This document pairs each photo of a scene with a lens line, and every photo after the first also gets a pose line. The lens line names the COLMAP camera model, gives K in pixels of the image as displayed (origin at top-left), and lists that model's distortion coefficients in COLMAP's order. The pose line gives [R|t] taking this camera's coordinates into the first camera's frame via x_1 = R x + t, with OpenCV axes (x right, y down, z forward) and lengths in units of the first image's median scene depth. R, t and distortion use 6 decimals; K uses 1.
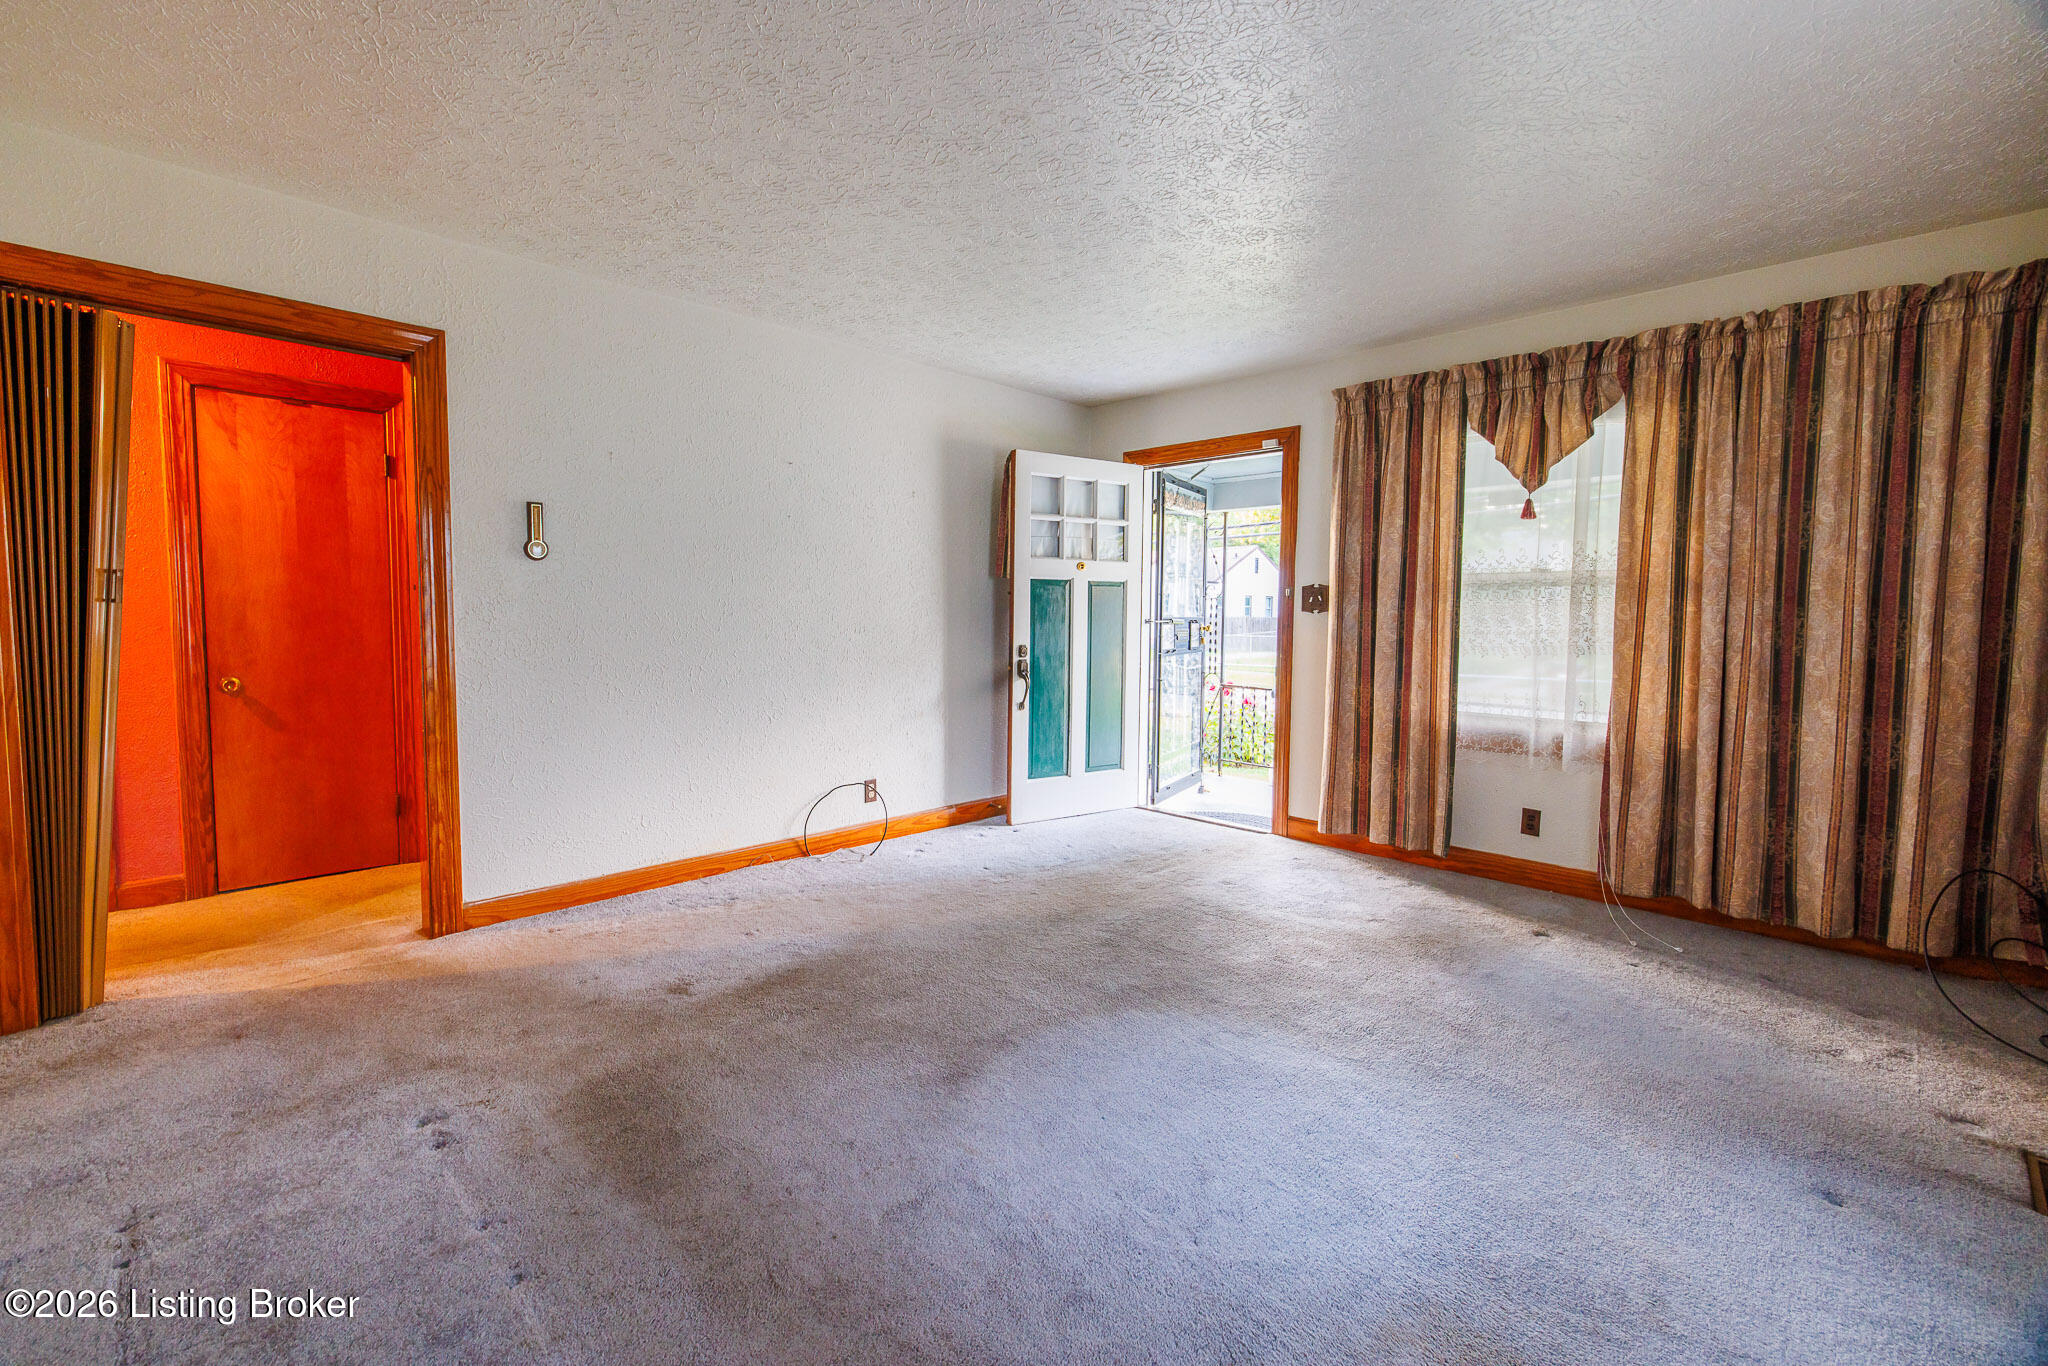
lens RADIAL K [[865.4, 0, 998.0], [0, 865.4, 668.8], [0, 0, 1]] dist [0.000887, -0.000259]
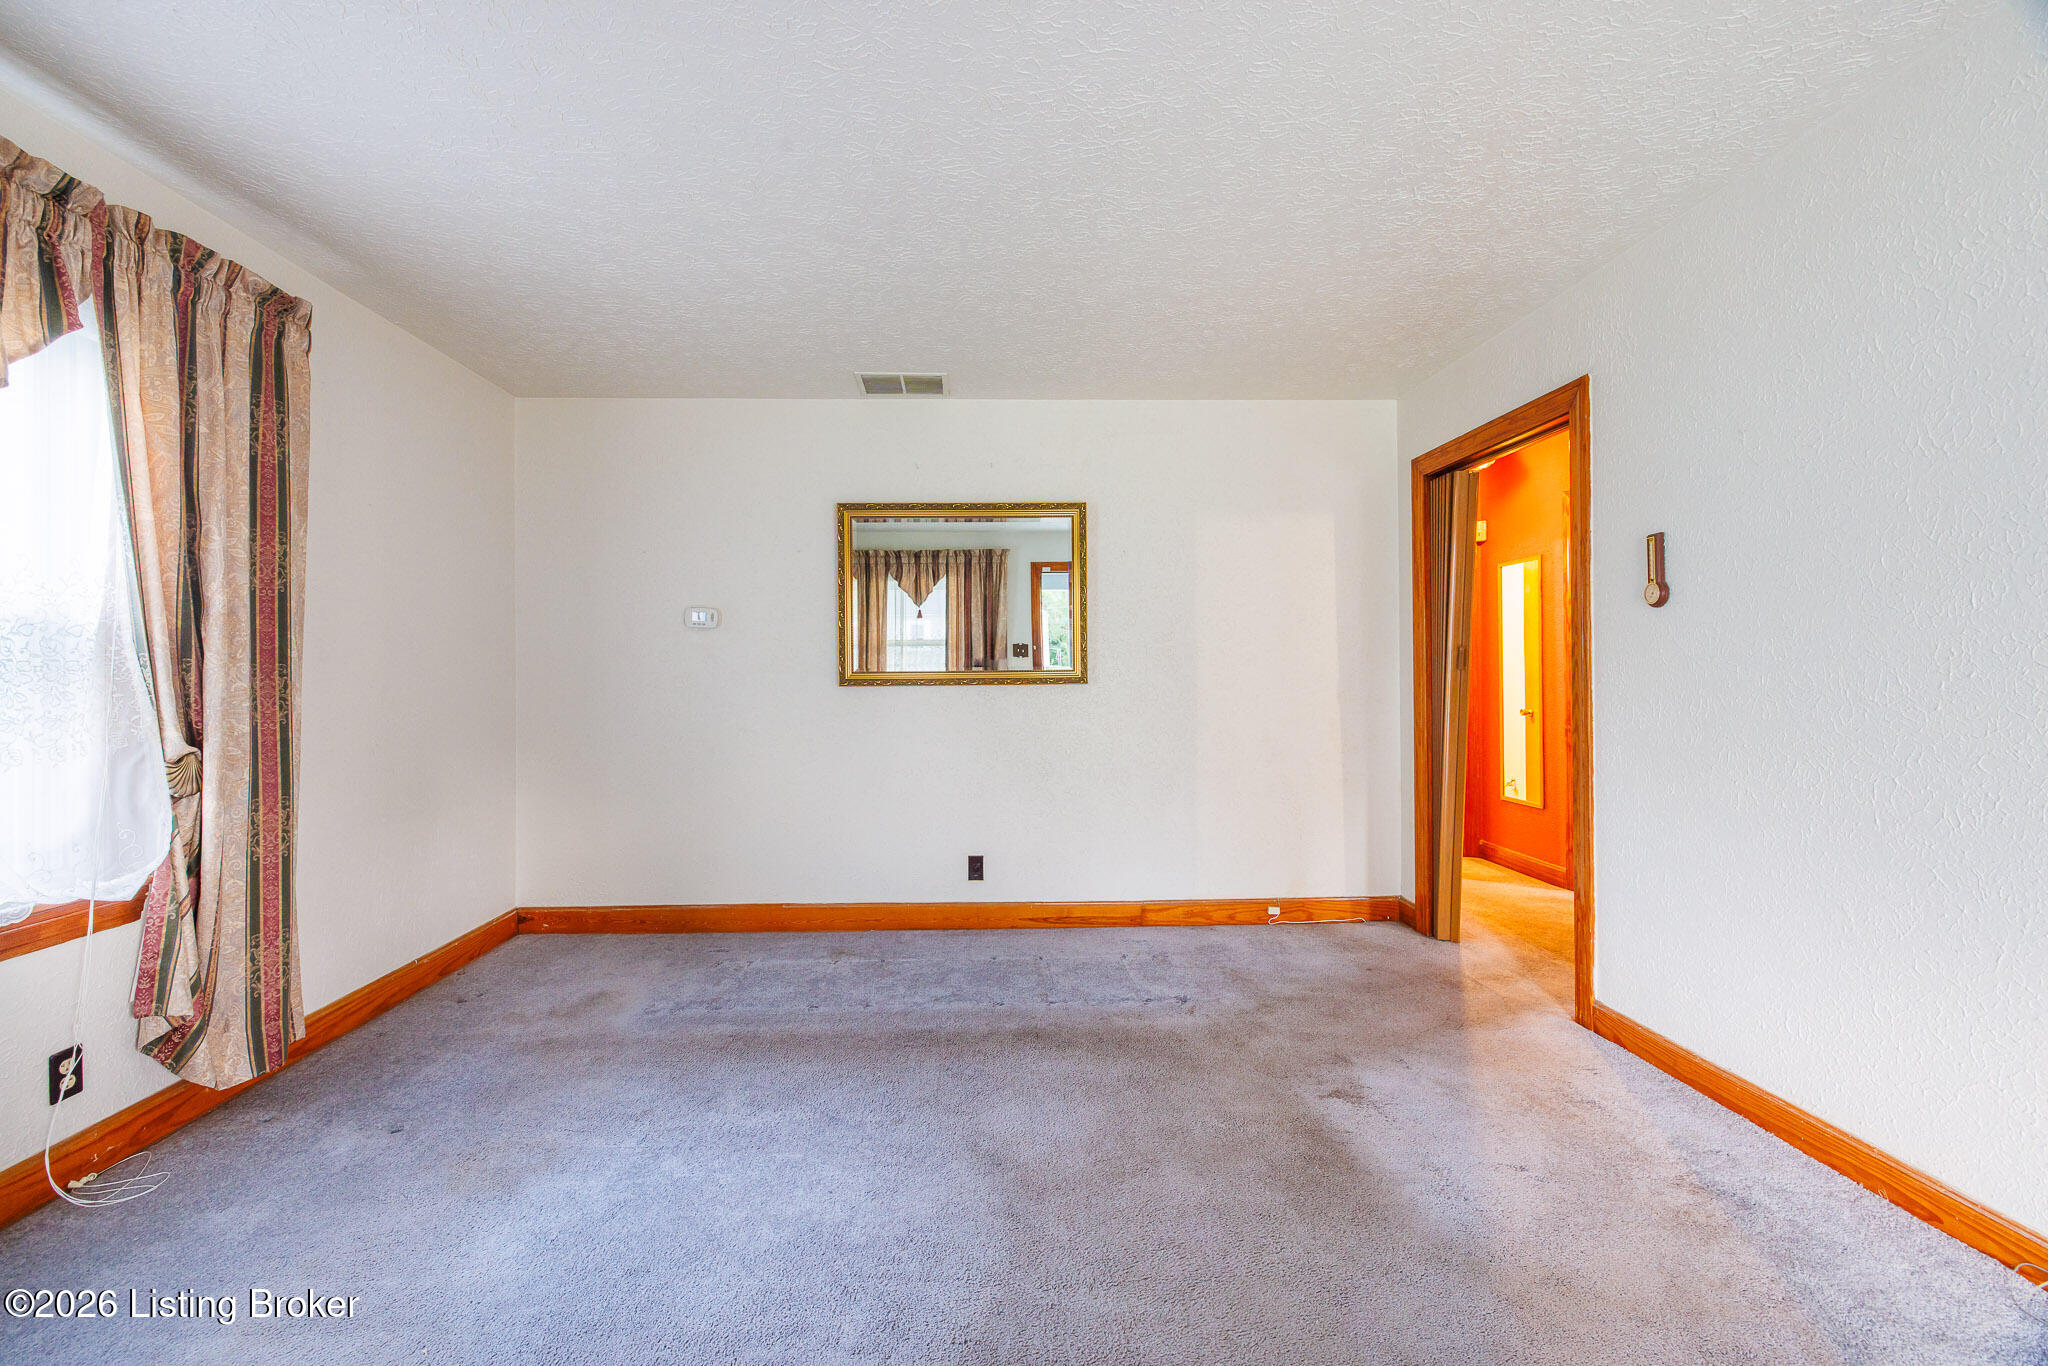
lens RADIAL K [[865.4, 0, 998.0], [0, 865.4, 668.8], [0, 0, 1]] dist [0.000887, -0.000259]
pose [[-0.685284, -0.009446, -0.728215, 0.396420], [-0.046695, 0.998428, 0.030991, -0.059919], [0.726778, 0.055242, -0.684648, 0.995851]]
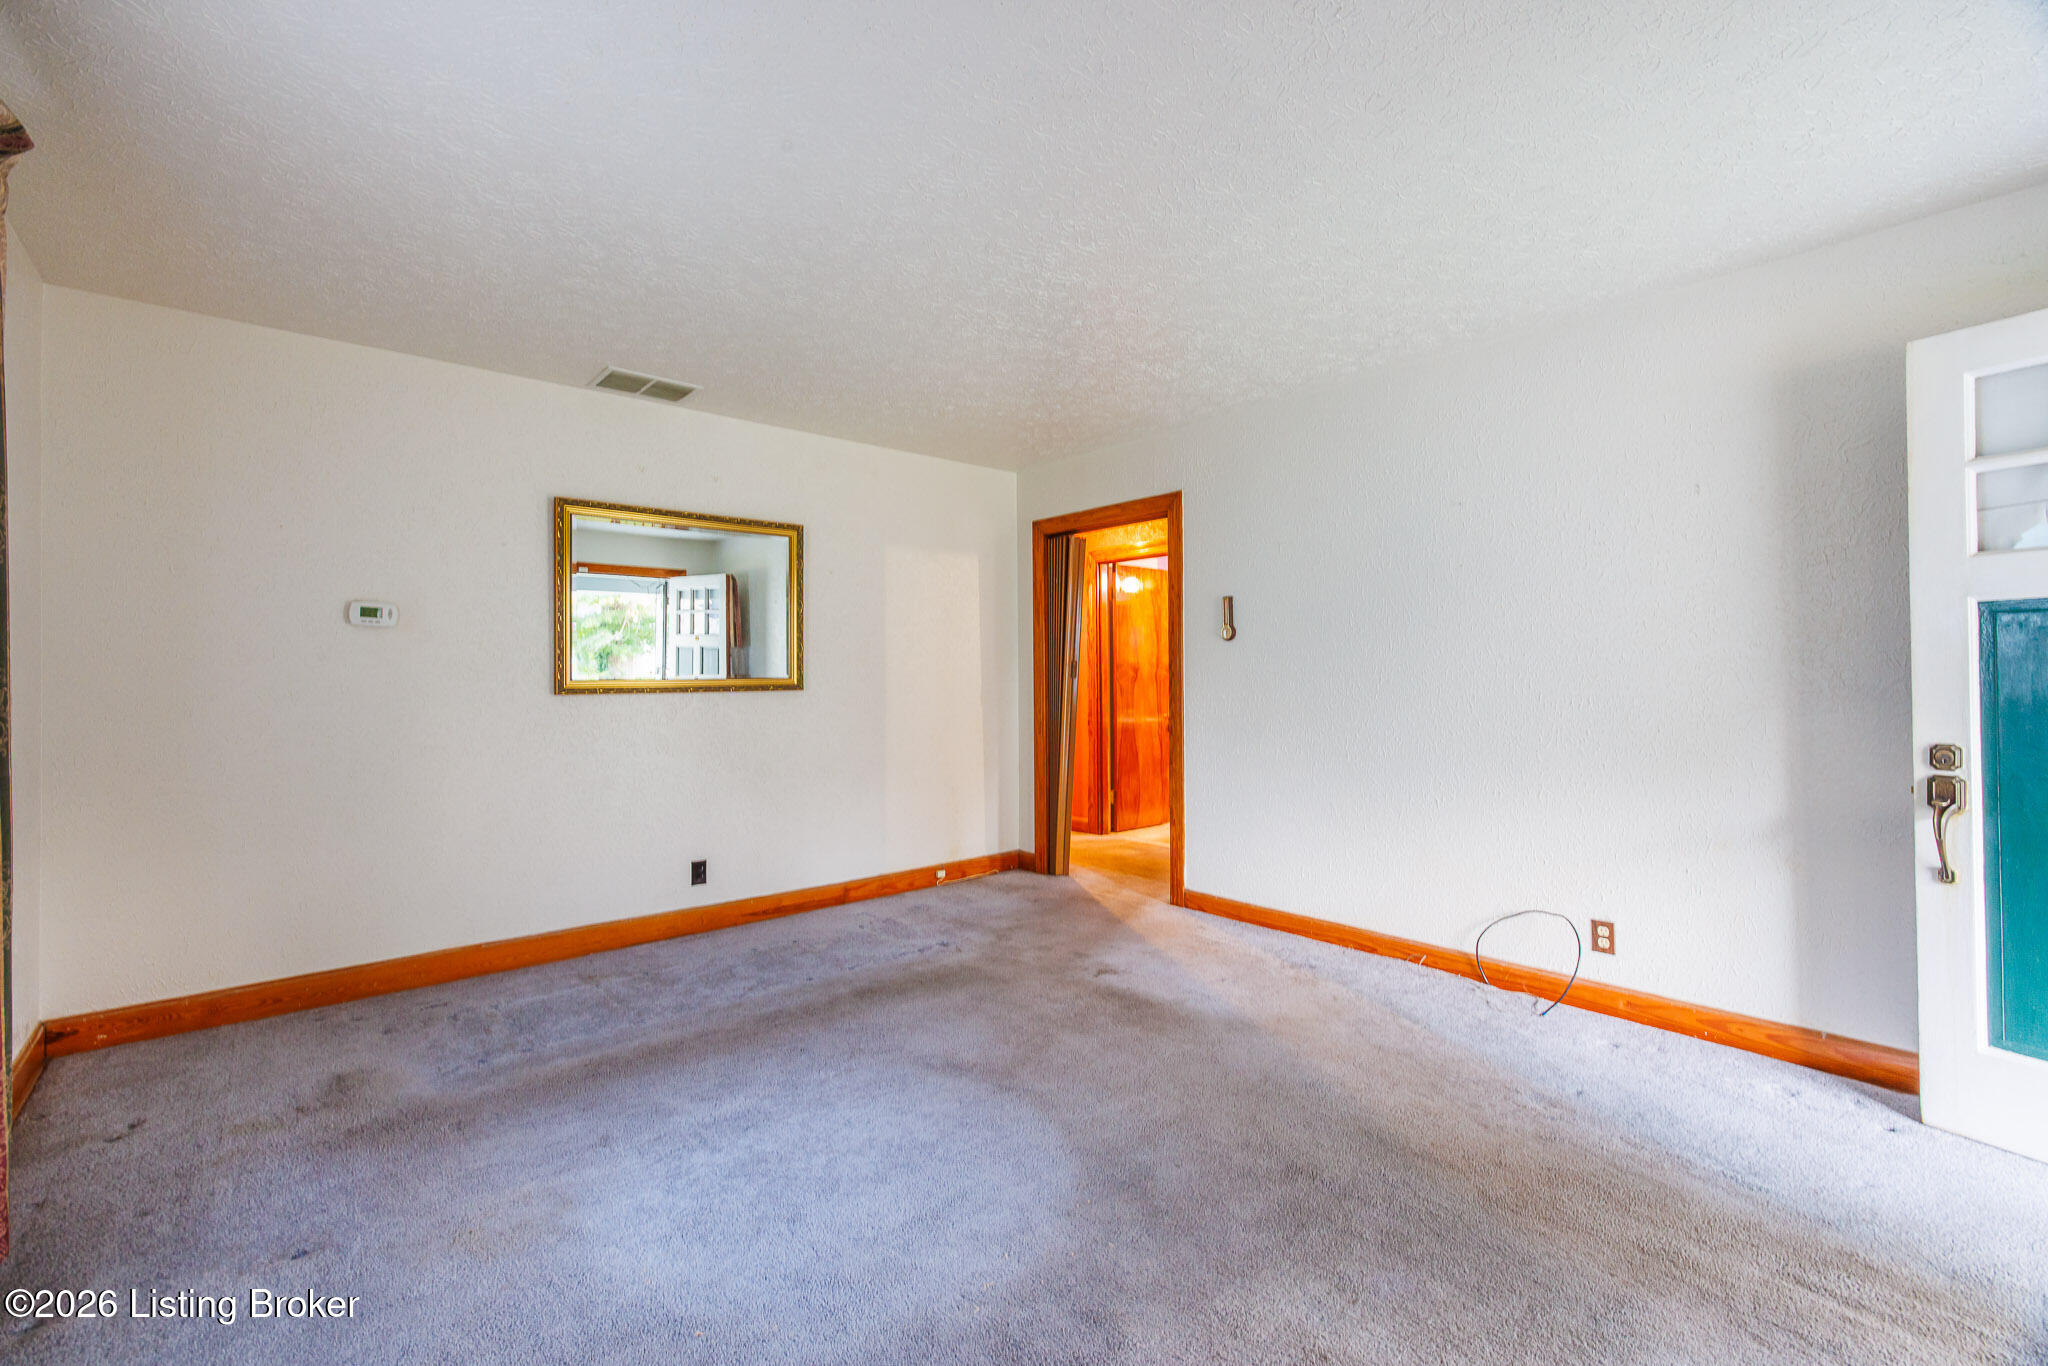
lens RADIAL K [[865.4, 0, 998.0], [0, 865.4, 668.8], [0, 0, 1]] dist [0.000887, -0.000259]
pose [[-0.083324, -0.019723, -0.996327, 0.705361], [-0.058670, 0.998167, -0.014852, -0.039821], [0.994794, 0.057217, -0.084329, 0.692288]]
